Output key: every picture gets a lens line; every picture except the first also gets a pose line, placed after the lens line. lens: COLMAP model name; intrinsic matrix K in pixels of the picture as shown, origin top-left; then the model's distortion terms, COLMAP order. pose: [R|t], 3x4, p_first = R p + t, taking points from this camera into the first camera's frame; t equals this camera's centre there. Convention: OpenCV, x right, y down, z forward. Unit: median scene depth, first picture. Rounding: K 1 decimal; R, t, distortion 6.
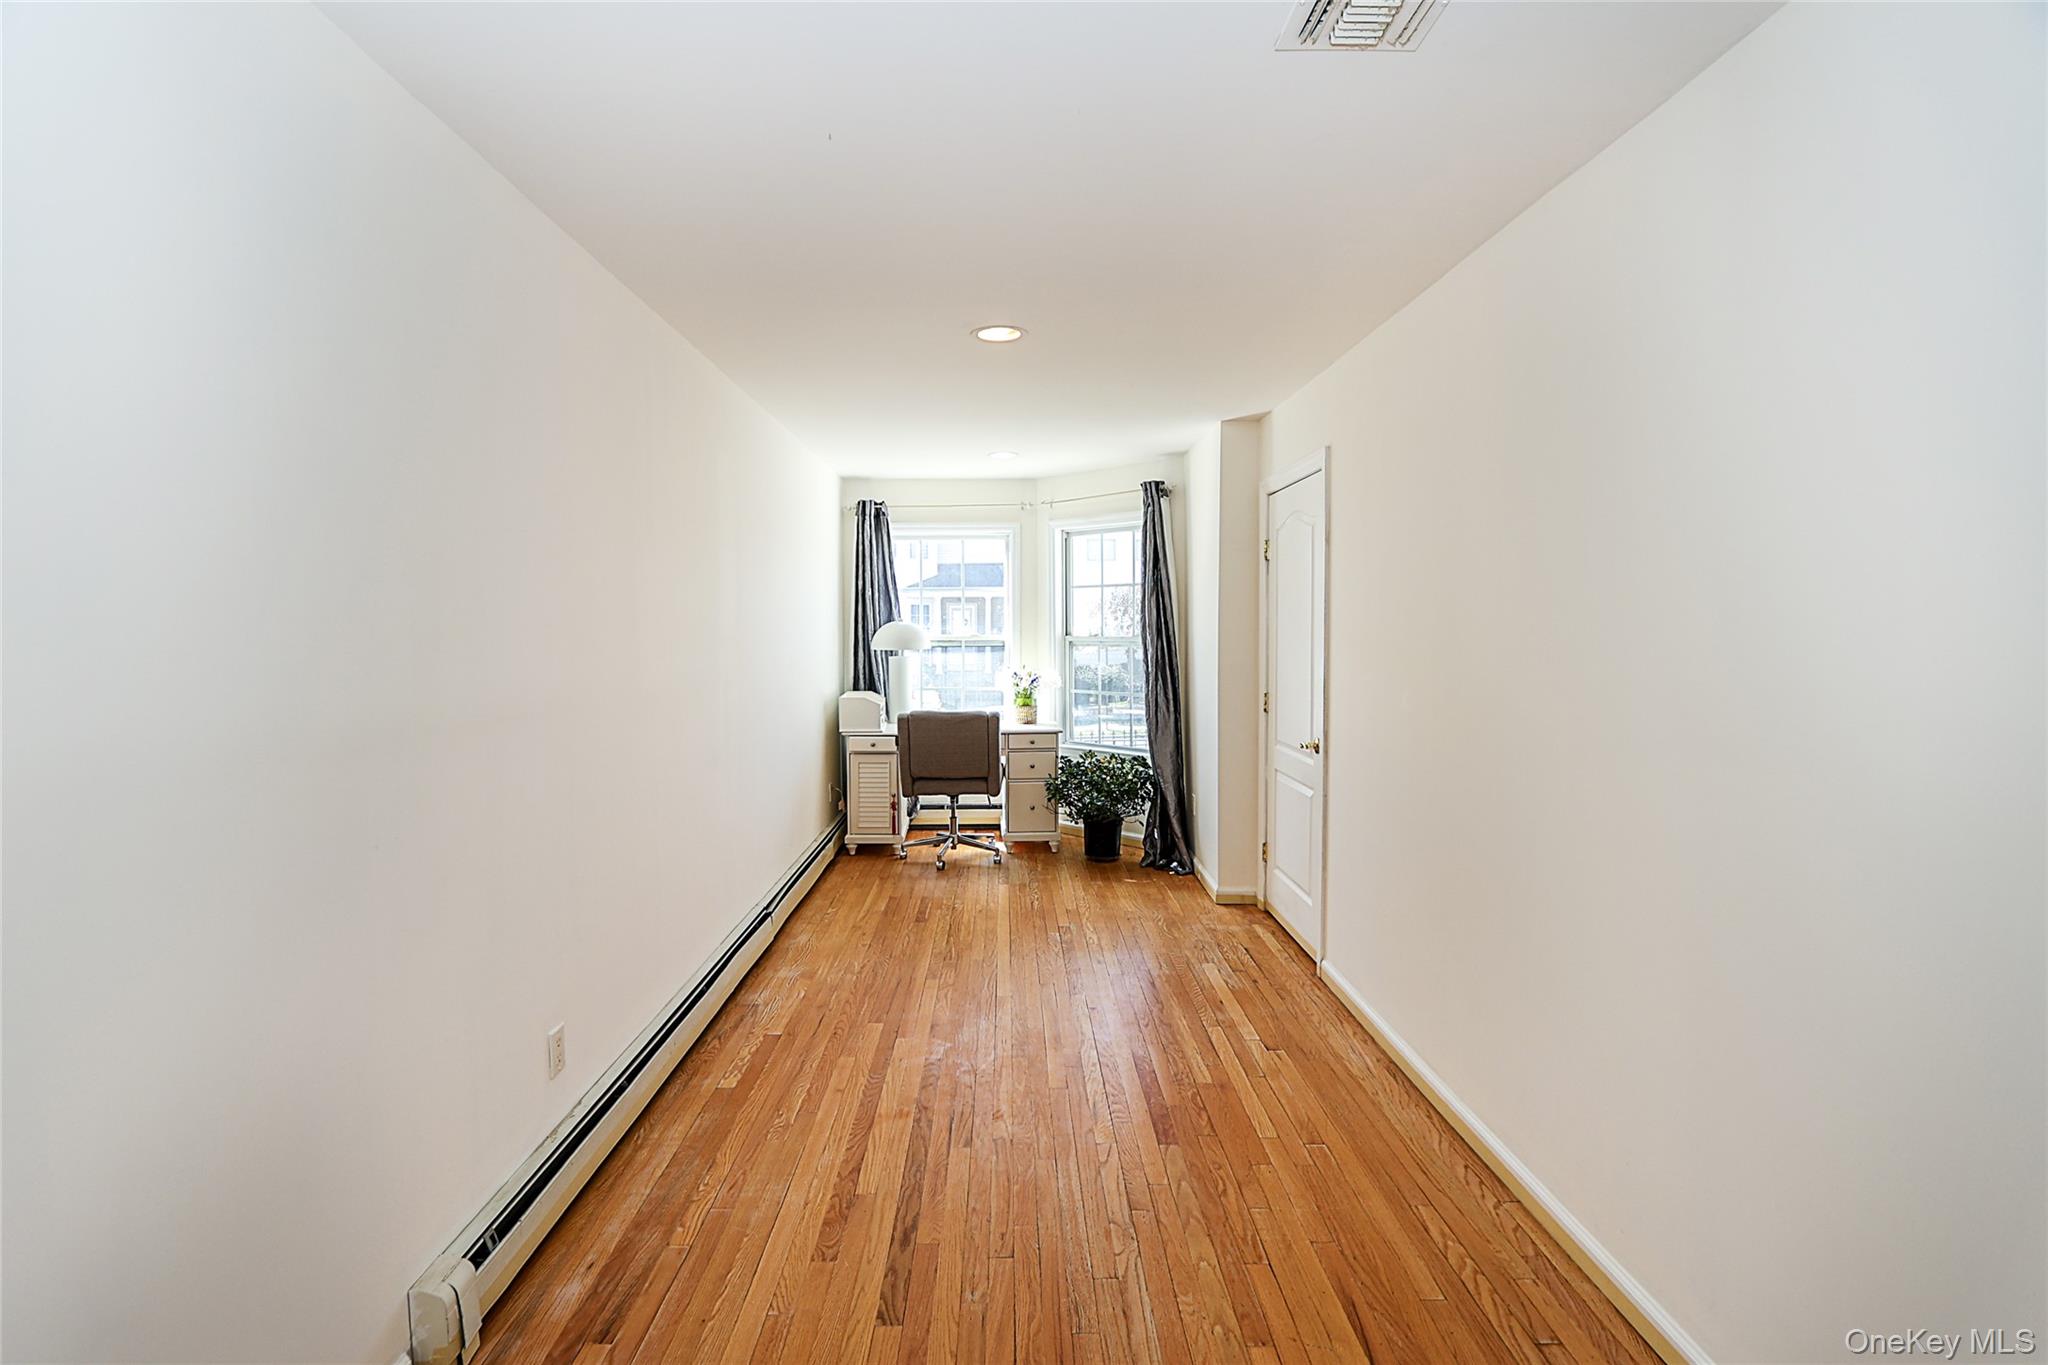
lens RADIAL K [[903.9, 0, 1019.4], [0, 903.9, 680.2], [0, 0, 1]] dist [-0.001627, -0.000396]
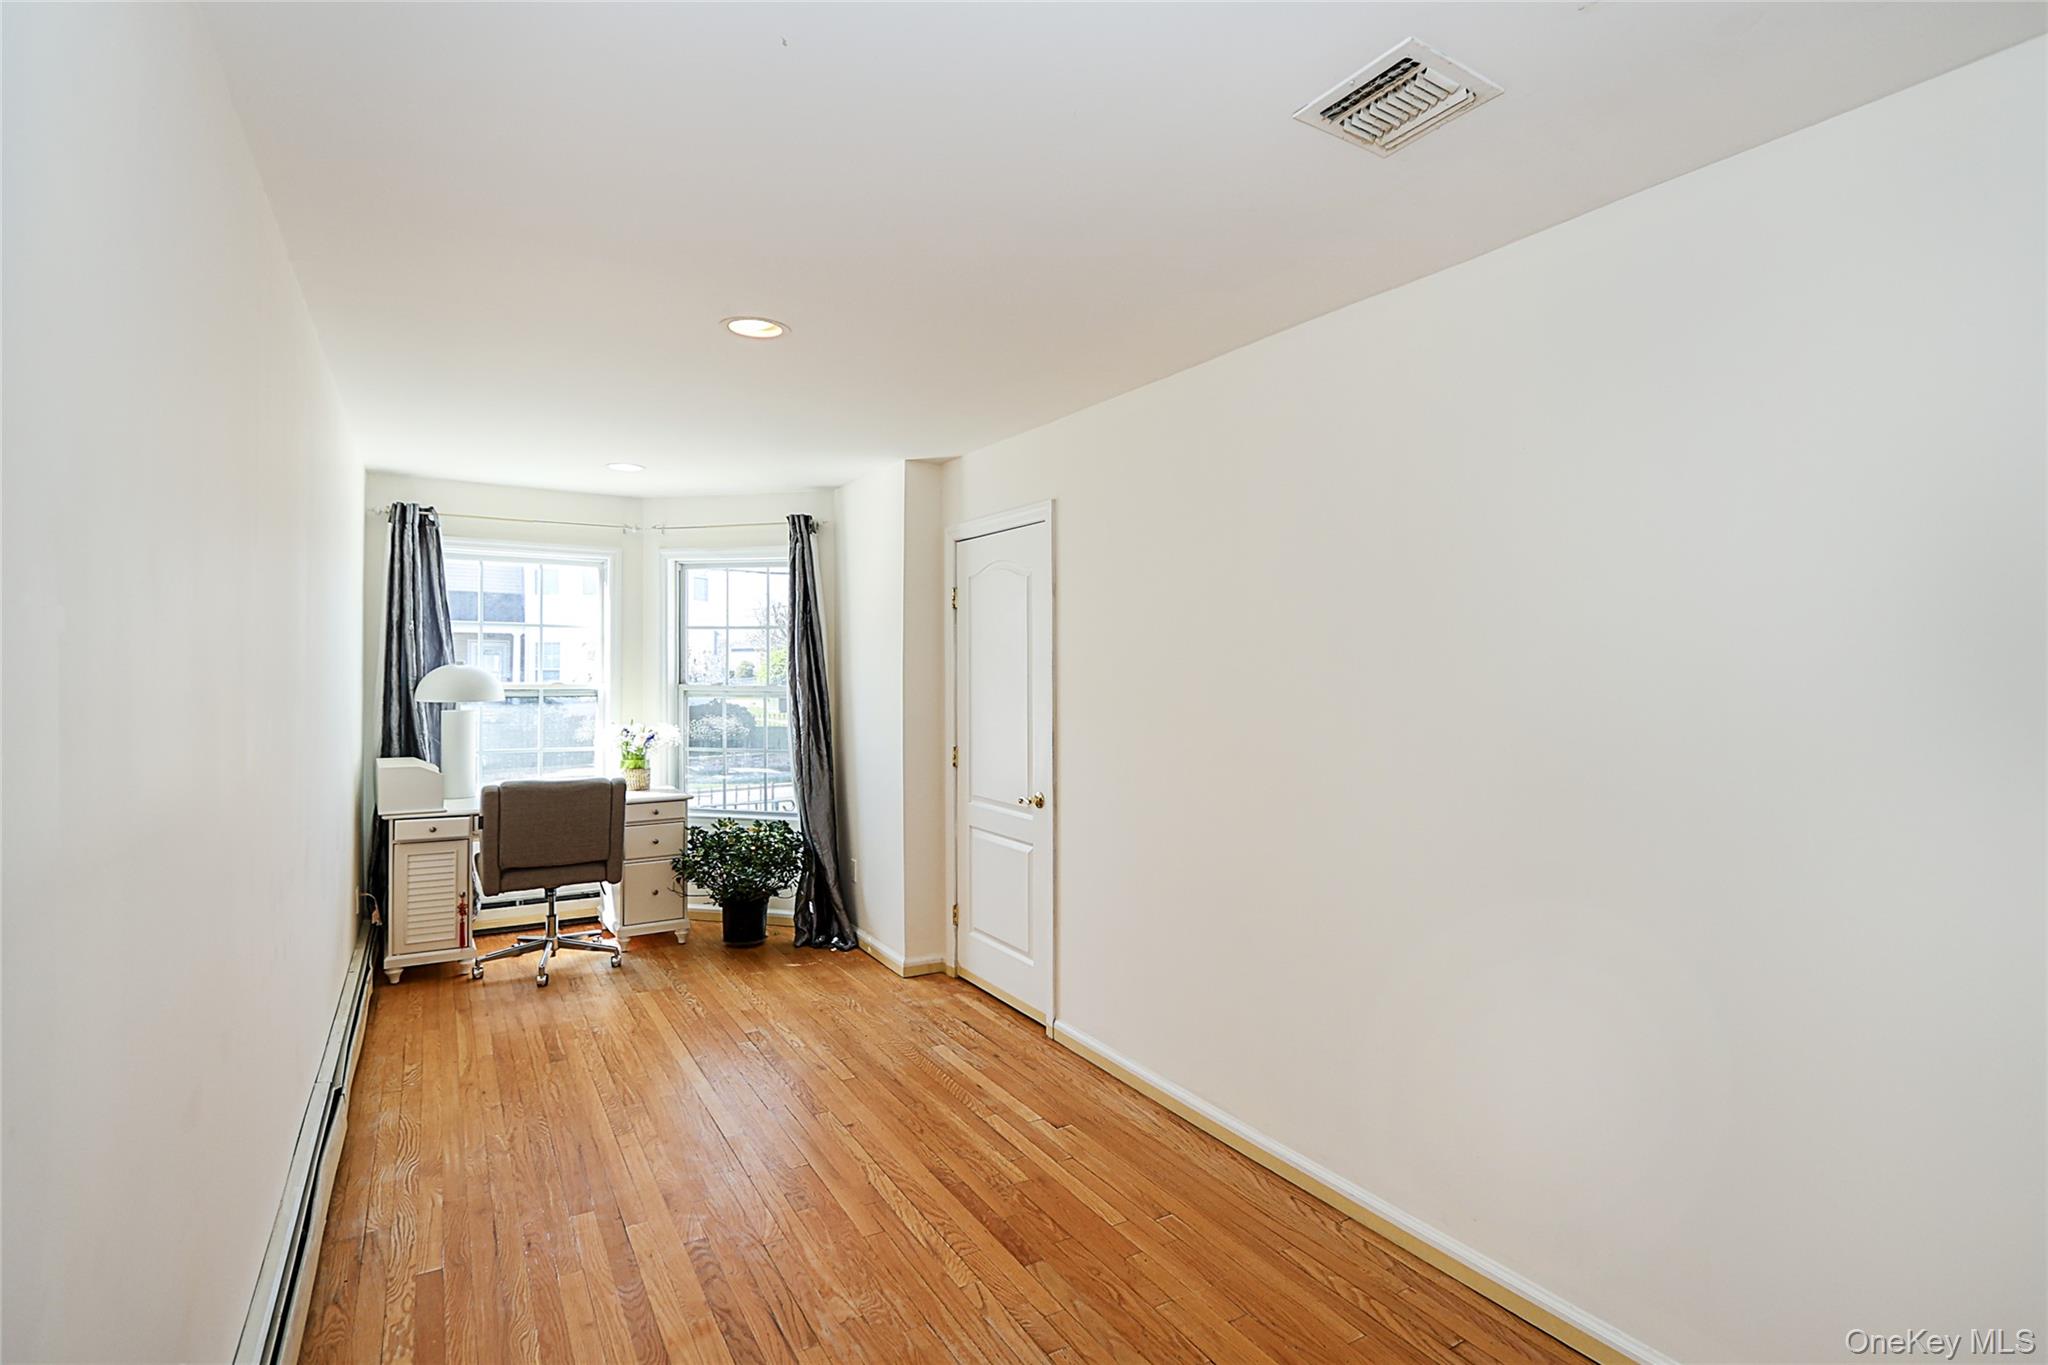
lens RADIAL K [[948.9, 0, 1015.4], [0, 948.9, 674.7], [0, 0, 1]] dist [-0.009232, 0.000383]
pose [[0.861140, 0.008845, 0.508291, -0.226569], [0.019089, 0.998581, -0.049716, -0.012904], [-0.508009, 0.052515, 0.859749, 0.123027]]
